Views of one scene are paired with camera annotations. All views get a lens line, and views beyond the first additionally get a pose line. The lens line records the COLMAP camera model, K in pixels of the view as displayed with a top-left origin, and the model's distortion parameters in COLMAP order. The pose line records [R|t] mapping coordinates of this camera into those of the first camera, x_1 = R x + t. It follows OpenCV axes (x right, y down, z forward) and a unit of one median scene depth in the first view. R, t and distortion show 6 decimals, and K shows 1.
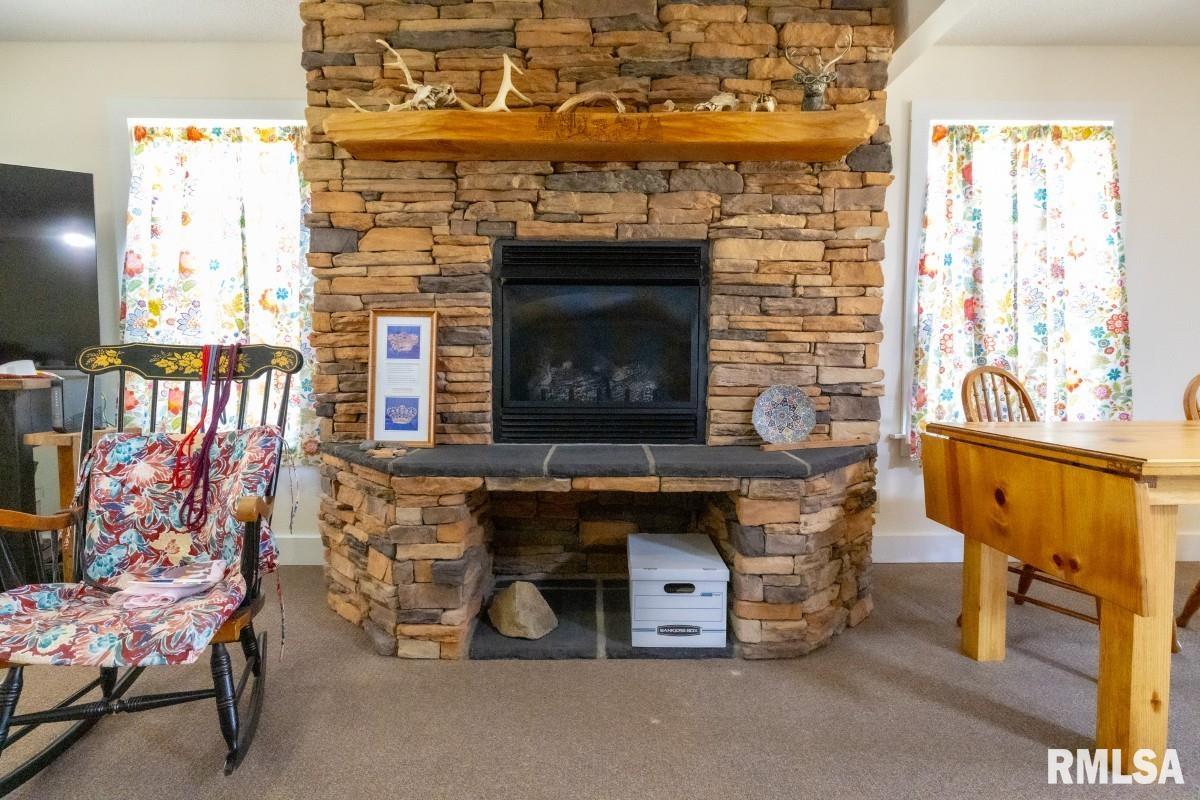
lens RADIAL K [[578.4, 0, 598.2], [0, 578.4, 394.6], [0, 0, 1]] dist [-0.004592, 0.001846]
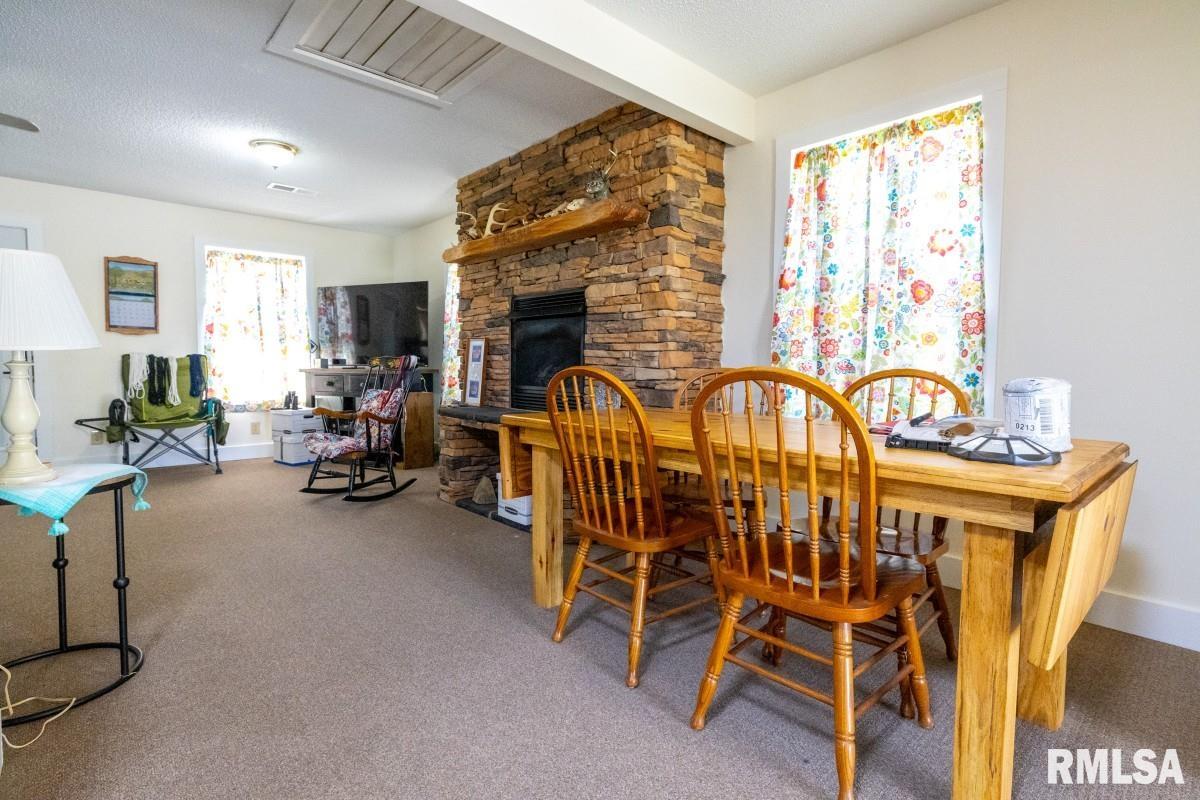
lens RADIAL K [[578.4, 0, 606.3], [0, 578.4, 395.2], [0, 0, 1]] dist [-0.004592, 0.001846]
pose [[0.676180, 0.043639, -0.735443, 1.415832], [-0.045950, 0.998799, 0.017018, -0.001417], [0.735302, 0.022287, 0.677373, -0.021221]]
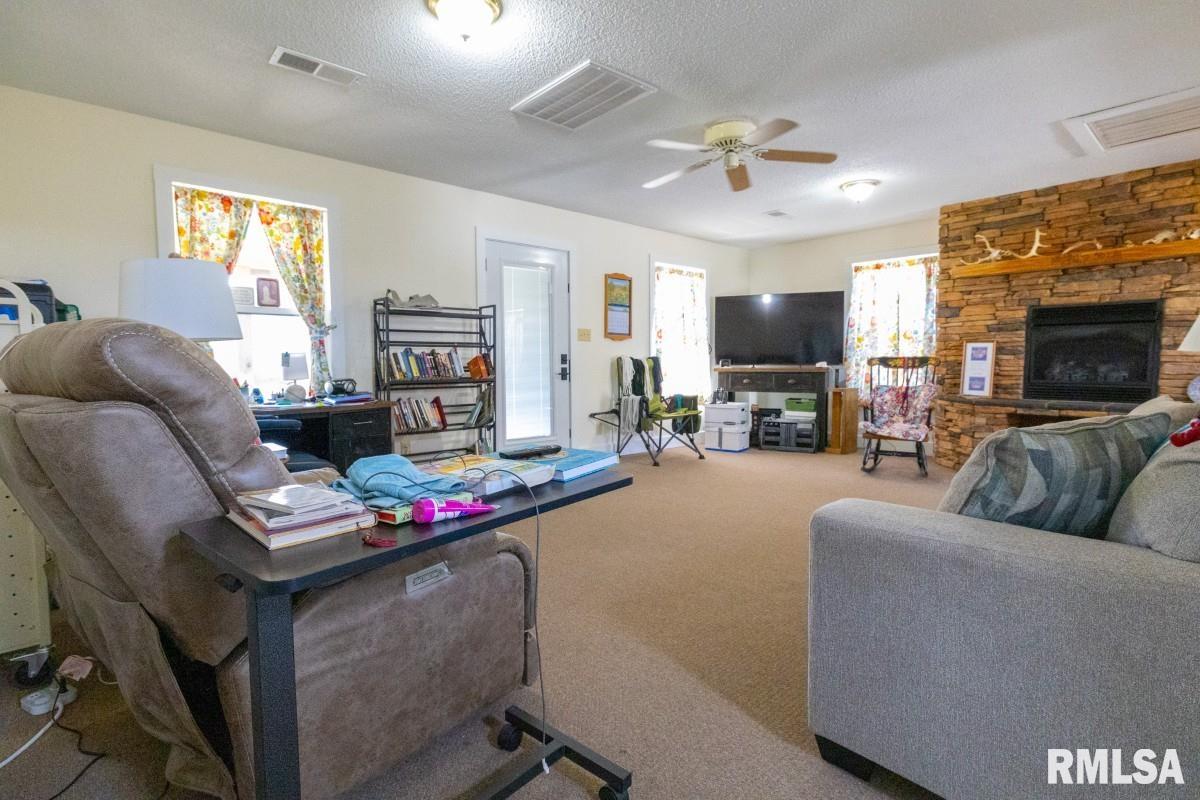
lens RADIAL K [[578.4, 0, 601.6], [0, 578.4, 397.7], [0, 0, 1]] dist [-0.004592, 0.001846]
pose [[0.667326, 0.042262, -0.743566, 0.392863], [-0.037262, 0.999033, 0.023340, 0.090595], [0.743833, 0.012131, 0.668255, -1.705936]]
